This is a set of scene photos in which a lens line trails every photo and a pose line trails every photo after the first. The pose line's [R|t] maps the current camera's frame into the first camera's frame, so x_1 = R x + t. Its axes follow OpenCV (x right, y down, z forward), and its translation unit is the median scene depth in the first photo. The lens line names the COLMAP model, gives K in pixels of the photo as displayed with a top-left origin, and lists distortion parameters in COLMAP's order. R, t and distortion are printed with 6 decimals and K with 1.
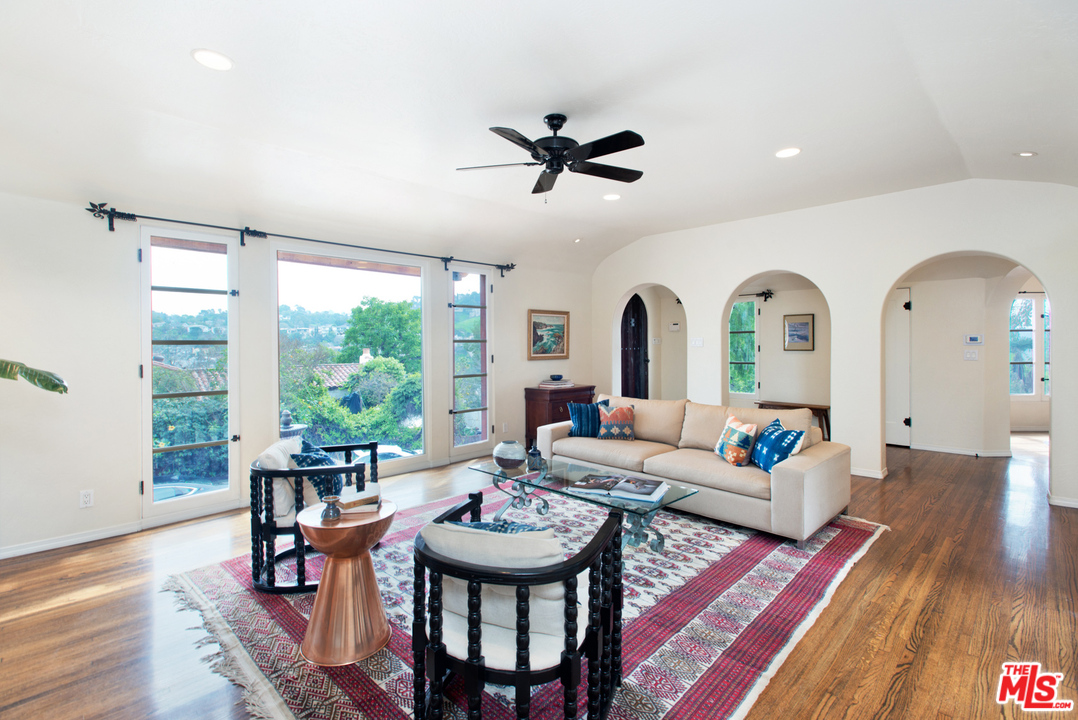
lens RADIAL K [[514.8, 0, 515.3], [0, 514.8, 334.0], [0, 0, 1]] dist [0.011342, -0.002436]
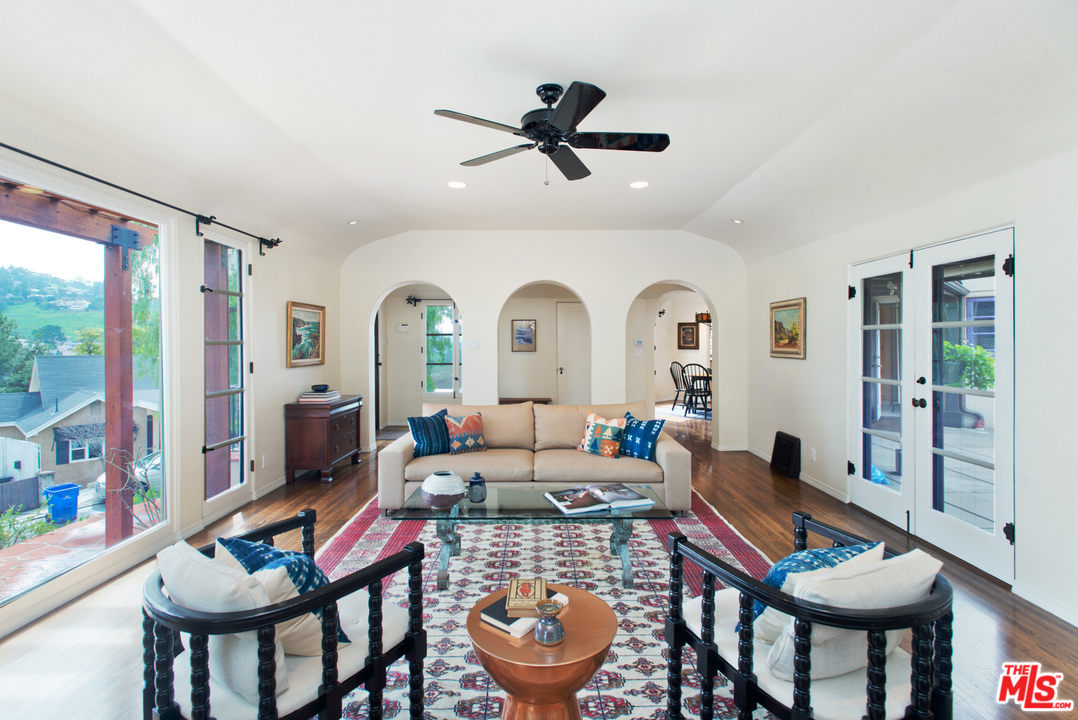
lens RADIAL K [[514.8, 0, 539.0], [0, 514.8, 339.3], [0, 0, 1]] dist [0.011342, -0.002436]
pose [[0.695252, 0.006713, 0.718734, -0.371167], [-0.014276, 0.999888, 0.004470, -0.000166], [-0.718624, -0.013368, 0.695270, 0.277781]]
